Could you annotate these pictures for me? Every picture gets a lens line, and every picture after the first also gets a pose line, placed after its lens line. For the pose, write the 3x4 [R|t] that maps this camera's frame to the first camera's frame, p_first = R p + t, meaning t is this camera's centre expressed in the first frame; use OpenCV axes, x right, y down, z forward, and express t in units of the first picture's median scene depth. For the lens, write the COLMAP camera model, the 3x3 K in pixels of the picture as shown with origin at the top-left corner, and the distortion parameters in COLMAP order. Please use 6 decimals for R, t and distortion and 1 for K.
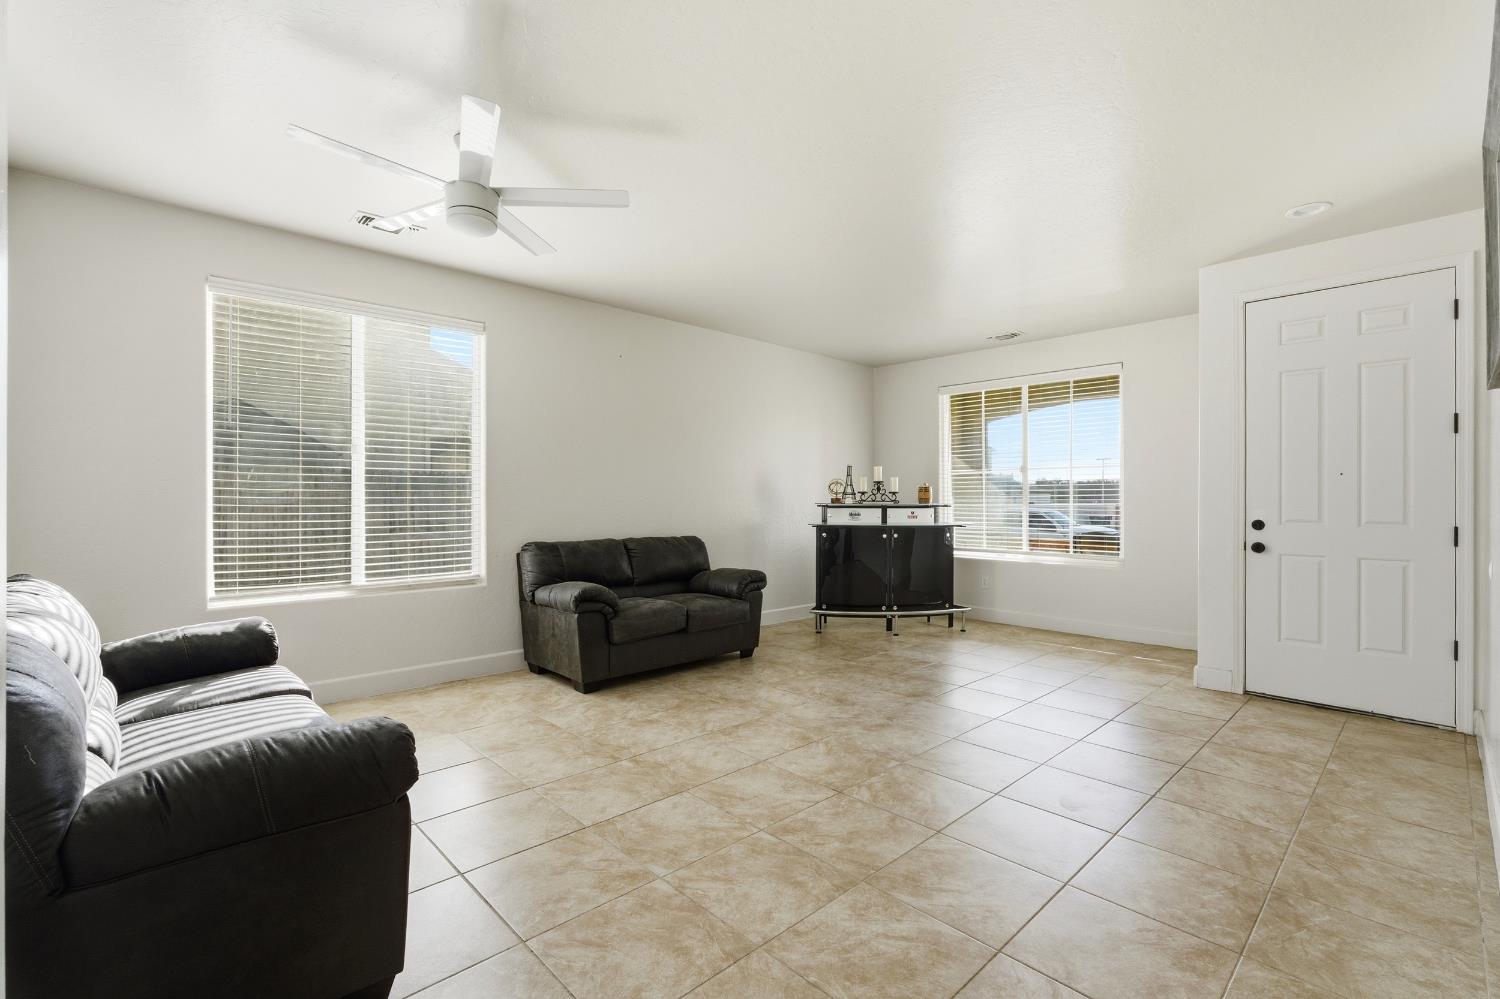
lens RADIAL K [[659.0, 0, 755.4], [0, 659.0, 499.8], [0, 0, 1]] dist [-0.006805, 0.001293]
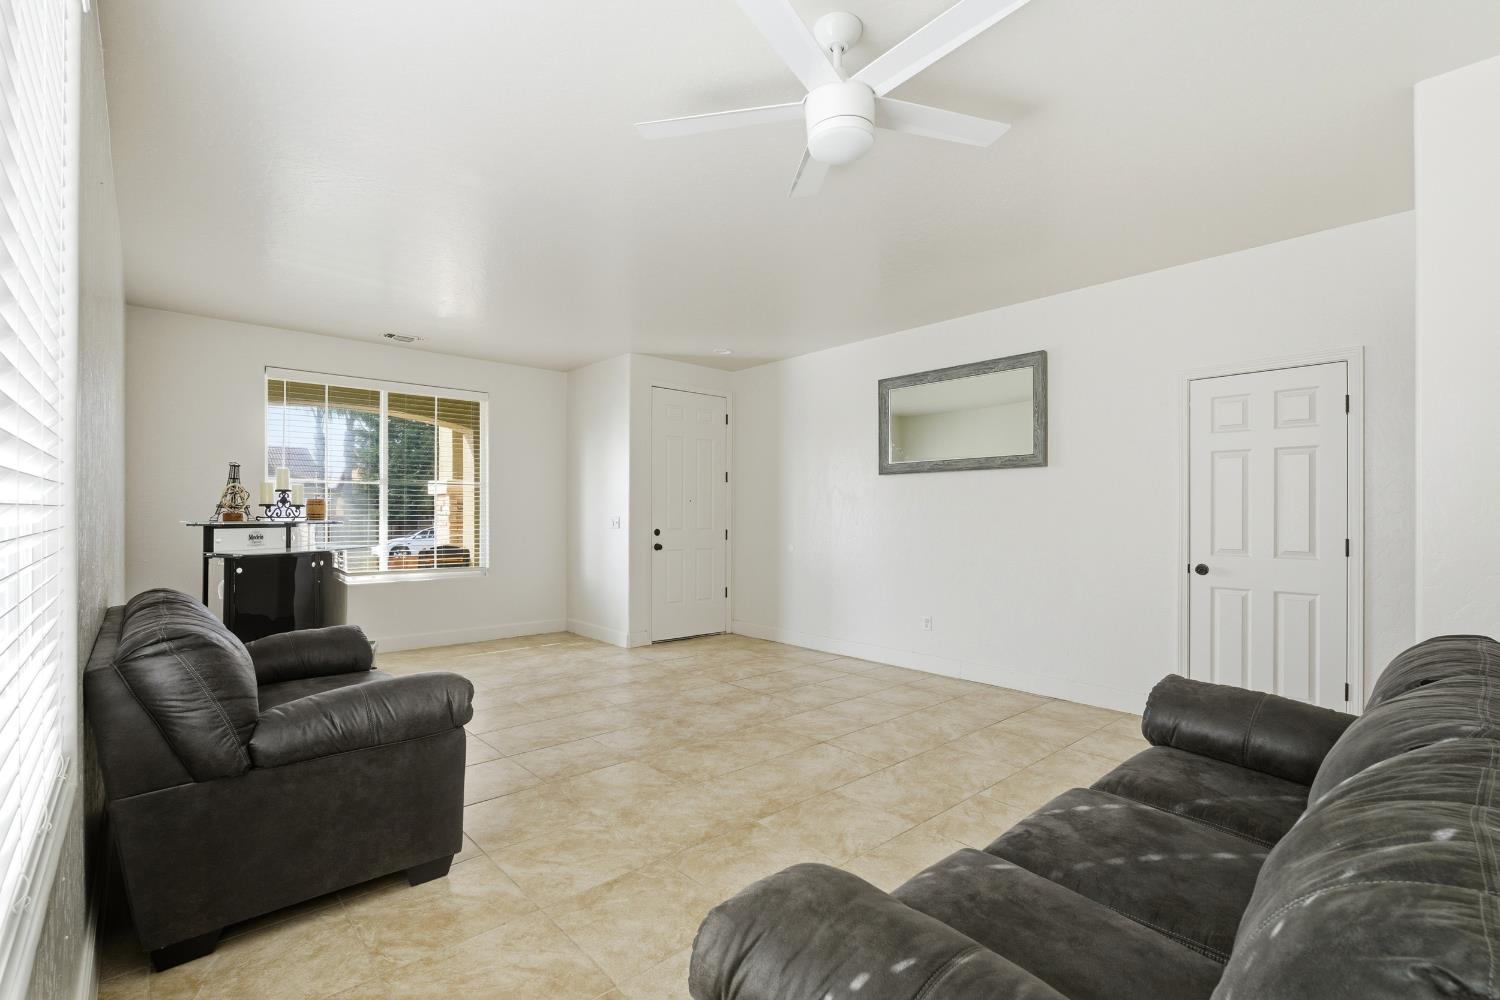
lens RADIAL K [[659.0, 0, 753.9], [0, 659.0, 509.2], [0, 0, 1]] dist [-0.006805, 0.001293]
pose [[0.046706, 0.008645, 0.998871, -0.875158], [-0.002319, 0.999961, -0.008546, -0.003784], [-0.998906, -0.001917, 0.046724, 0.795972]]
